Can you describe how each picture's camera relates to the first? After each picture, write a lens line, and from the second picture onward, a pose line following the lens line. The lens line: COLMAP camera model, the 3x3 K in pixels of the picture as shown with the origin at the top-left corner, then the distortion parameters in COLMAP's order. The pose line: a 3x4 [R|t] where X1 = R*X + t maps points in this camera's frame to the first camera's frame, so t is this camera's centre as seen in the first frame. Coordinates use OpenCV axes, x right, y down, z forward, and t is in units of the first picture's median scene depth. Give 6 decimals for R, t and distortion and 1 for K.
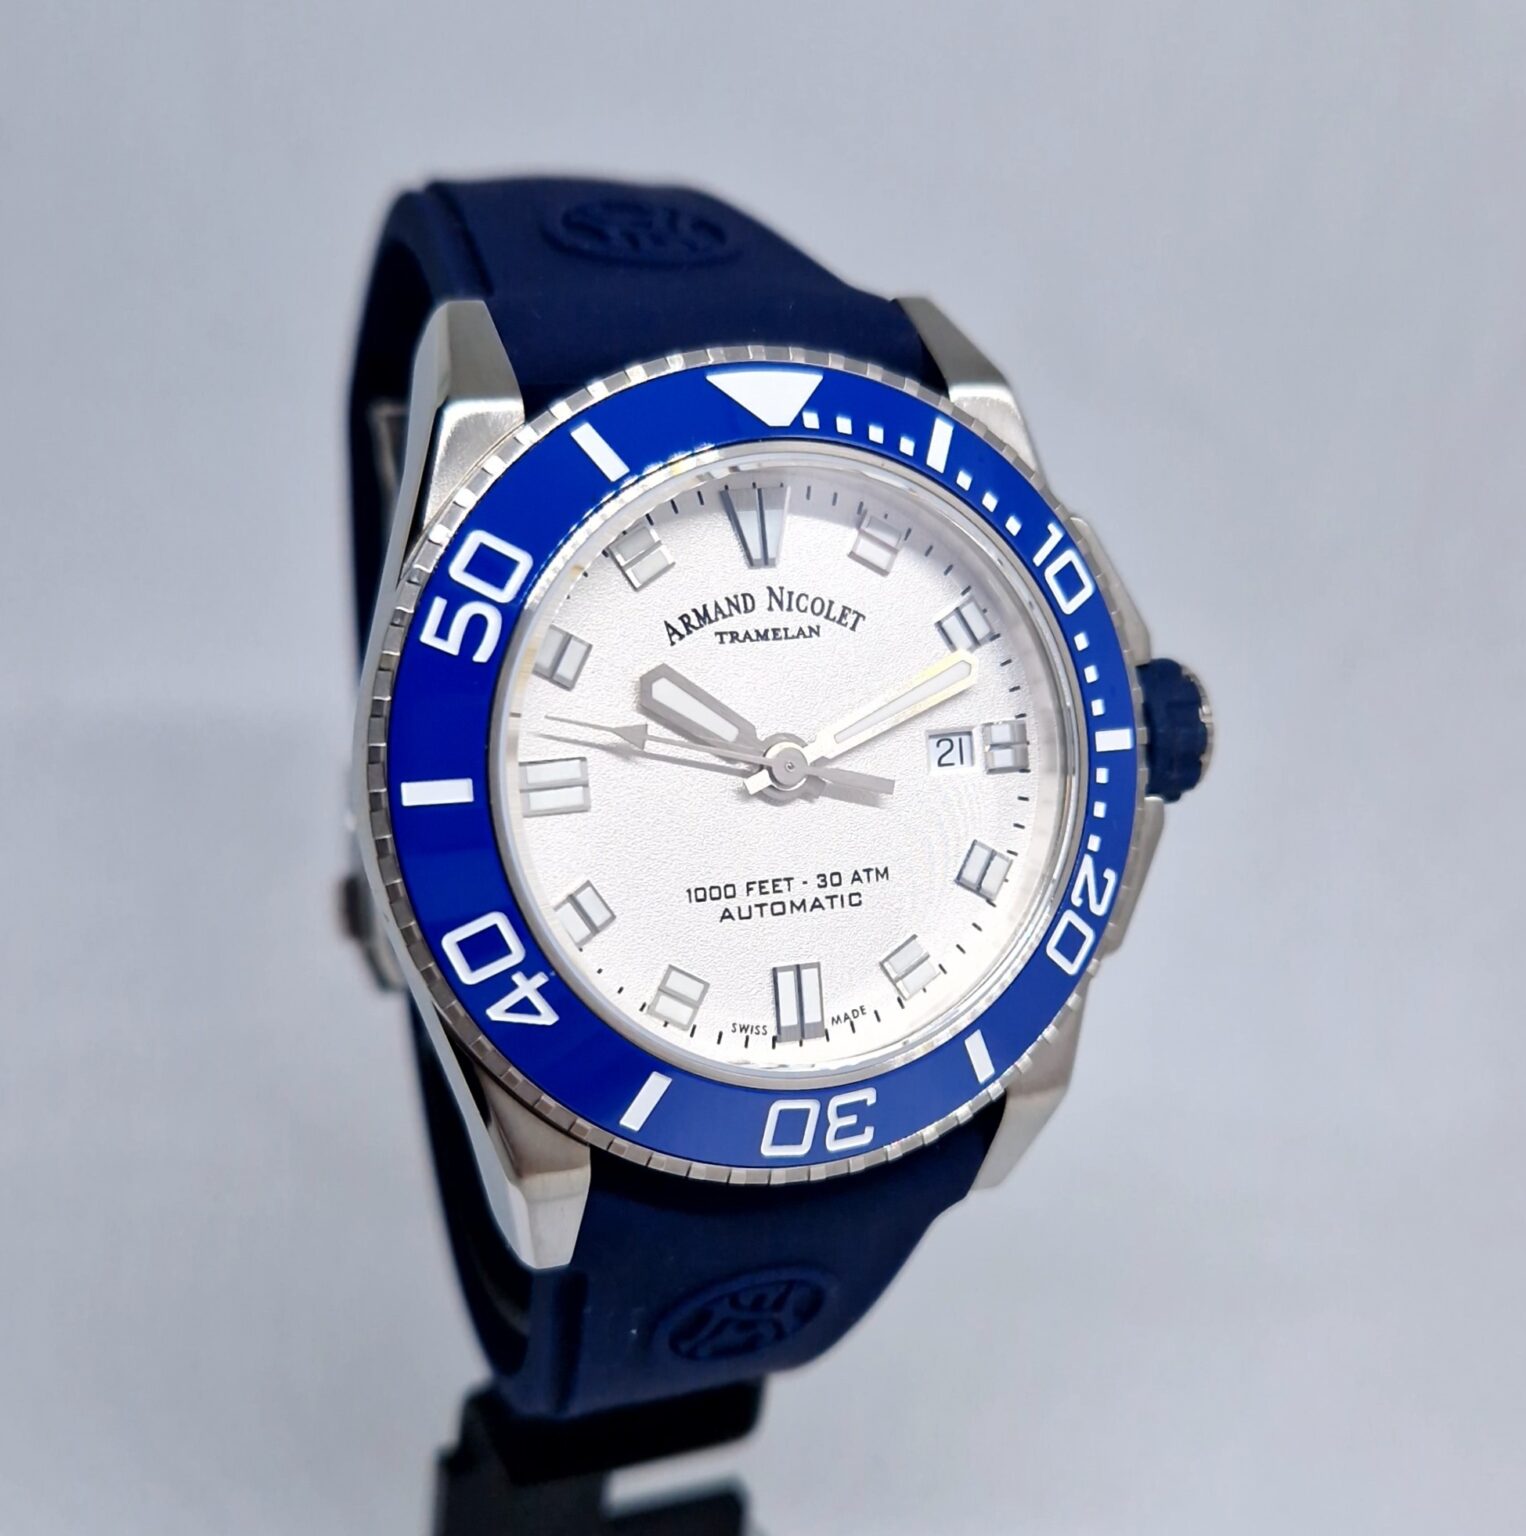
lens RADIAL K [[2037.8, 0, 716.9], [0, 2037.8, 776.5], [0, 0, 1]] dist [0.007459, -0.006127]
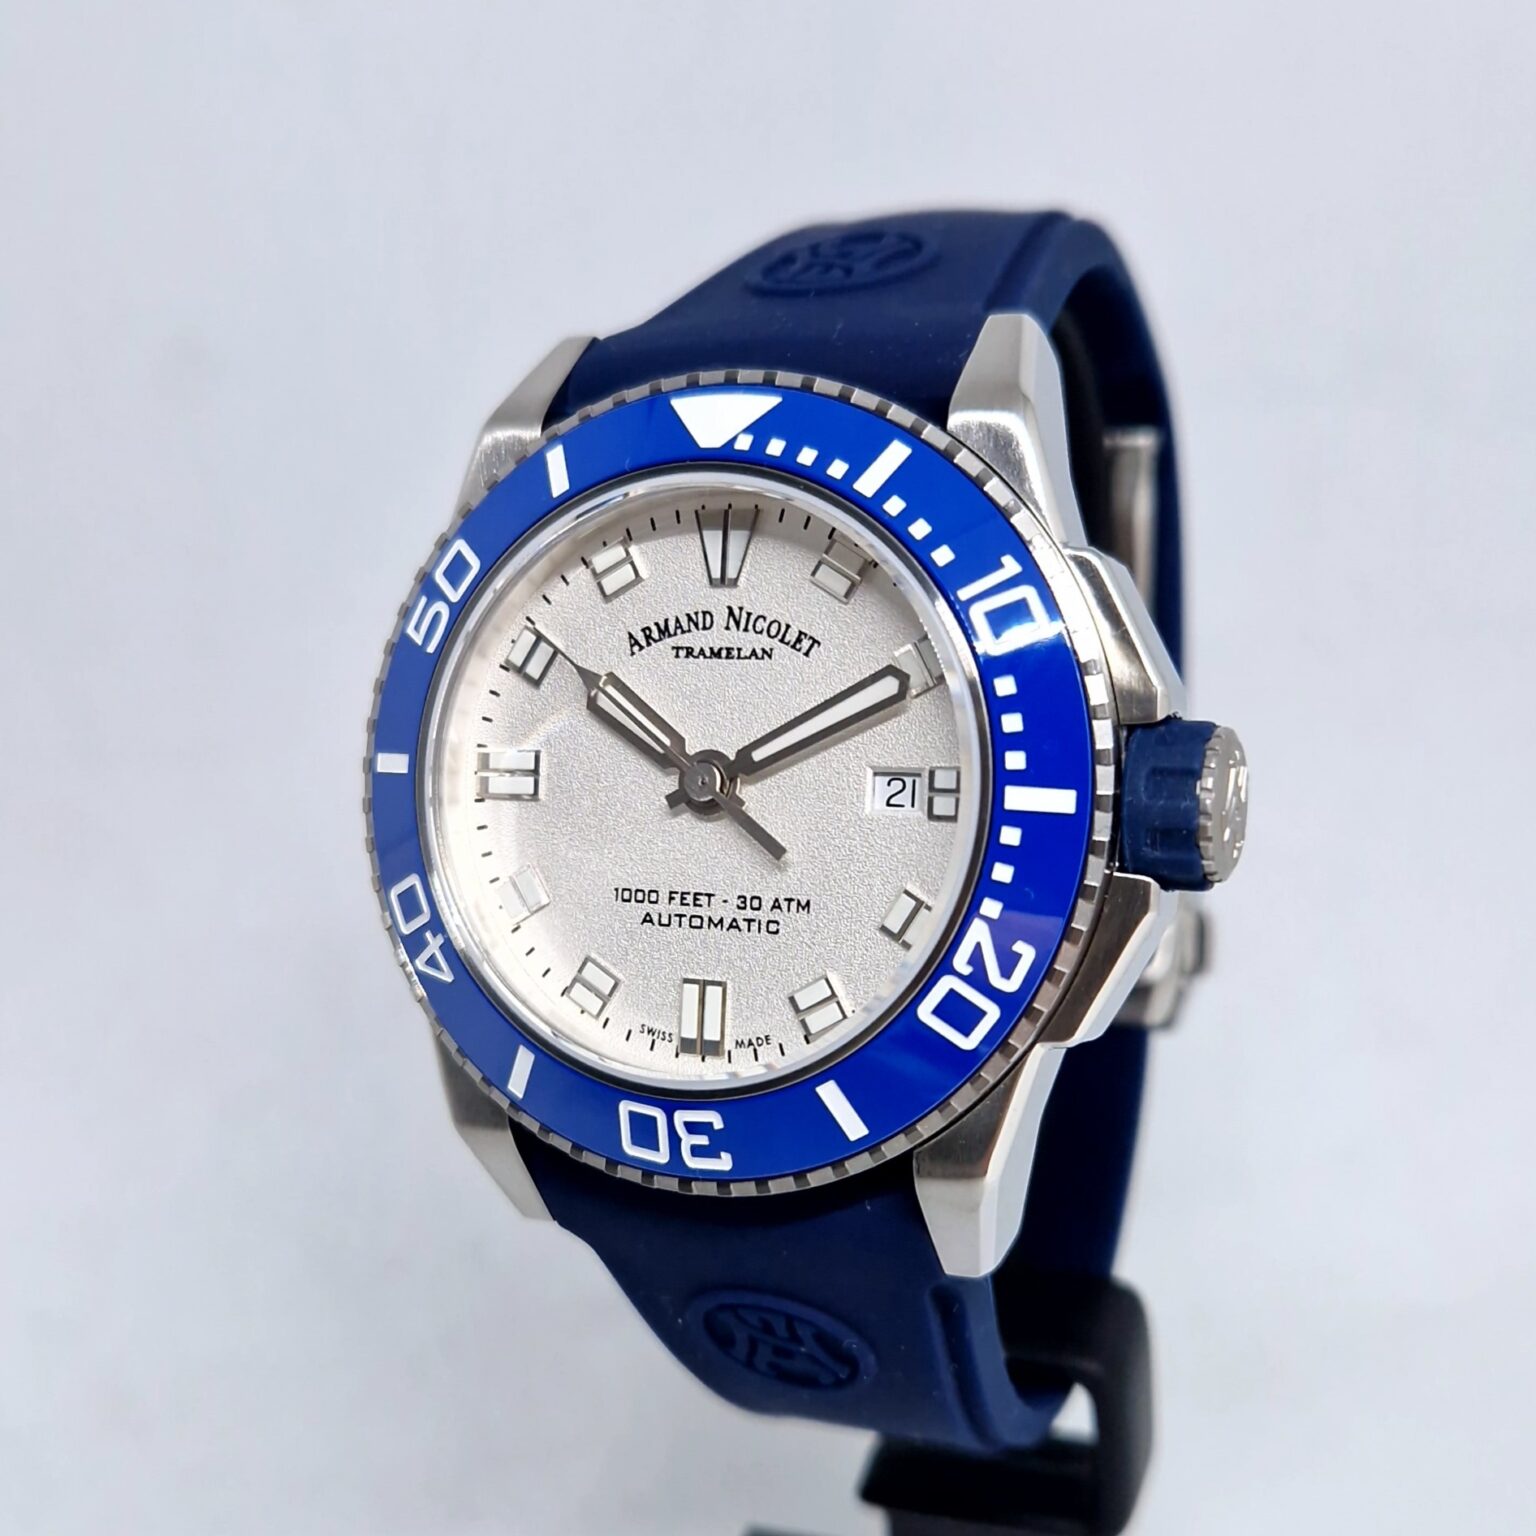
lens RADIAL K [[2171.3, 0, 767.9], [0, 2171.3, 799.8], [0, 0, 1]] dist [-0.004511, -0.005970]
pose [[0.728265, 0.112641, -0.675975, 0.781747], [-0.127562, 0.991442, 0.027780, -0.030174], [0.673319, 0.065998, 0.736400, 0.224365]]
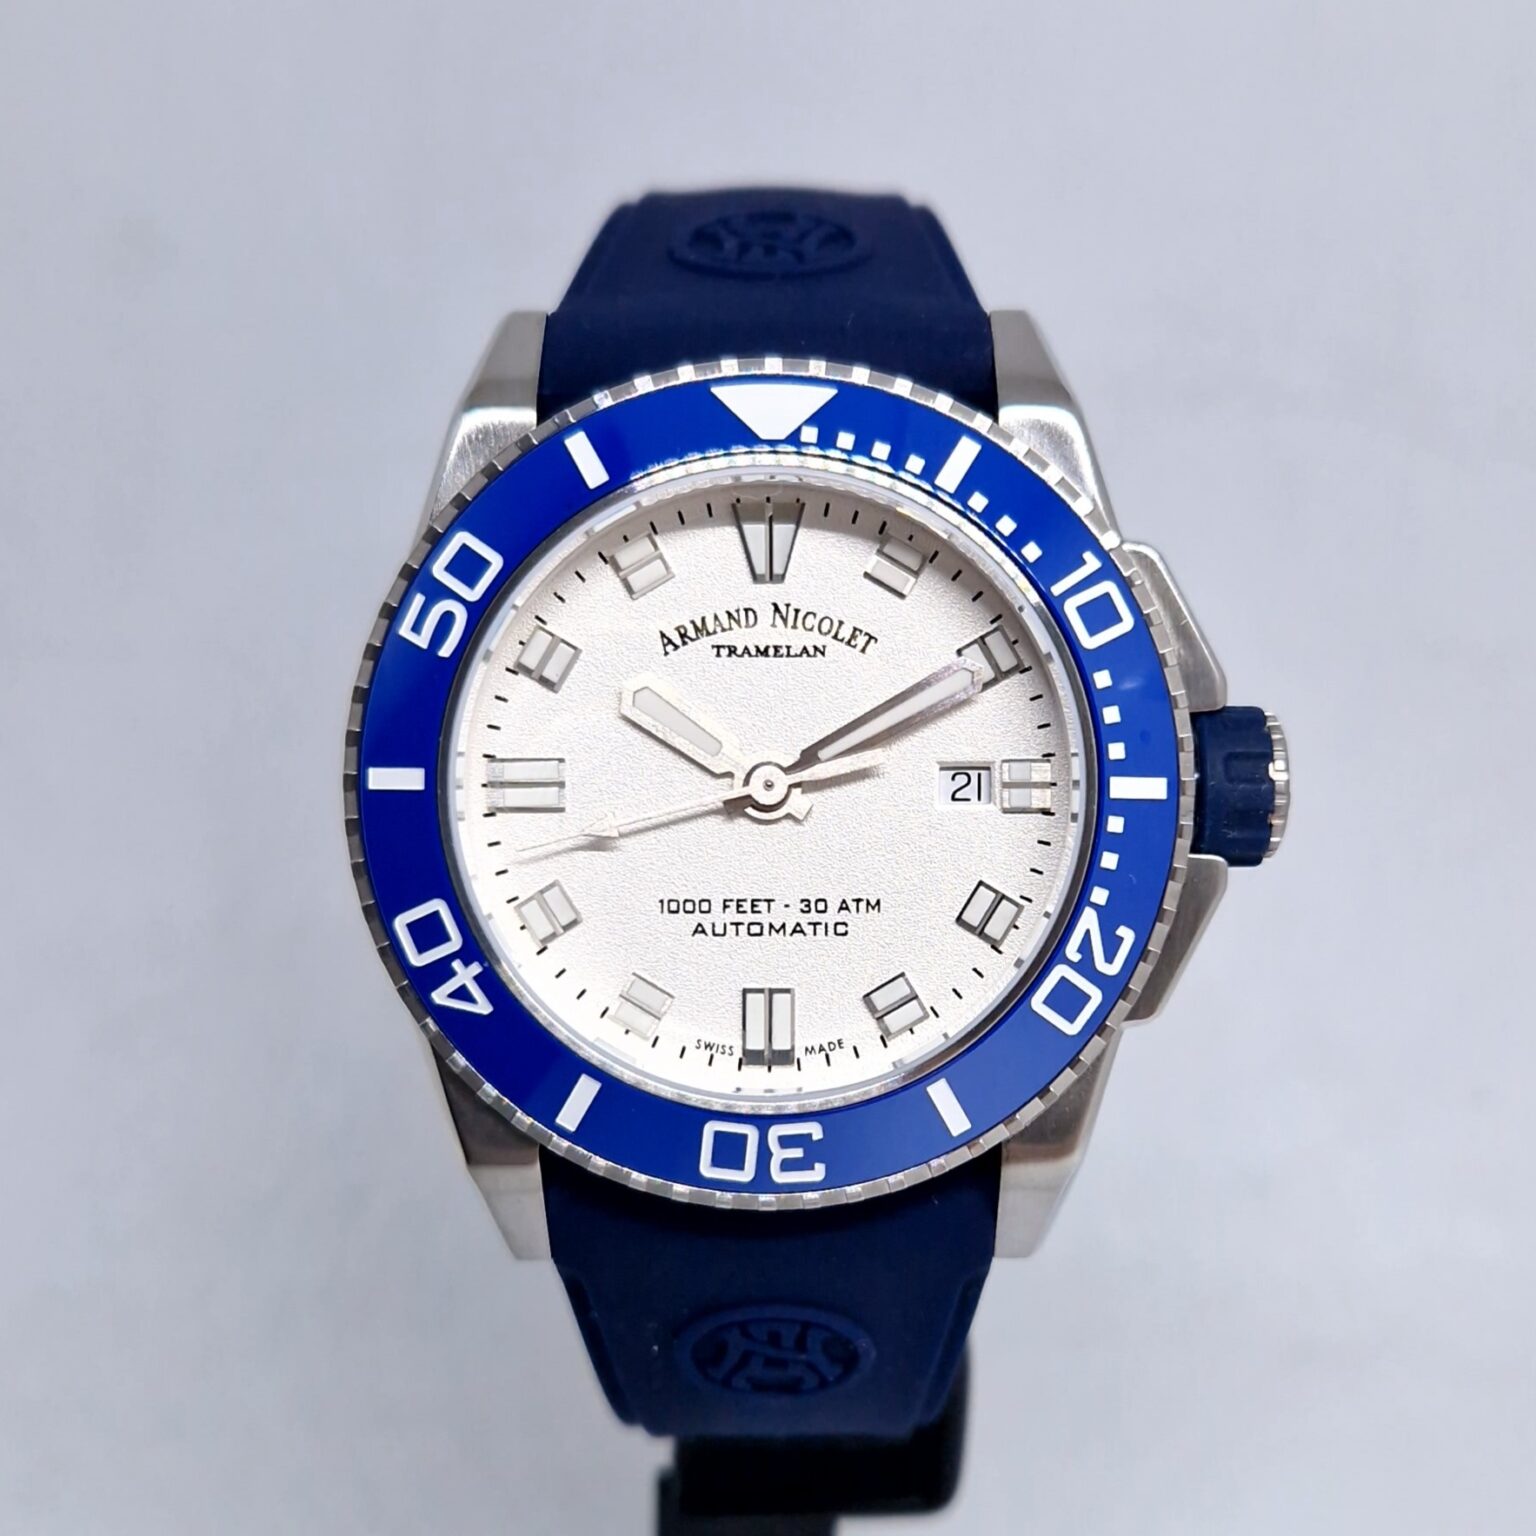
lens RADIAL K [[2037.8, 0, 805.3], [0, 2037.8, 790.0], [0, 0, 1]] dist [0.007459, -0.006127]
pose [[0.940692, 0.079213, -0.329886, 0.372647], [-0.085810, 0.996297, -0.005458, 0.001152], [0.328232, 0.033442, 0.944005, 0.077480]]
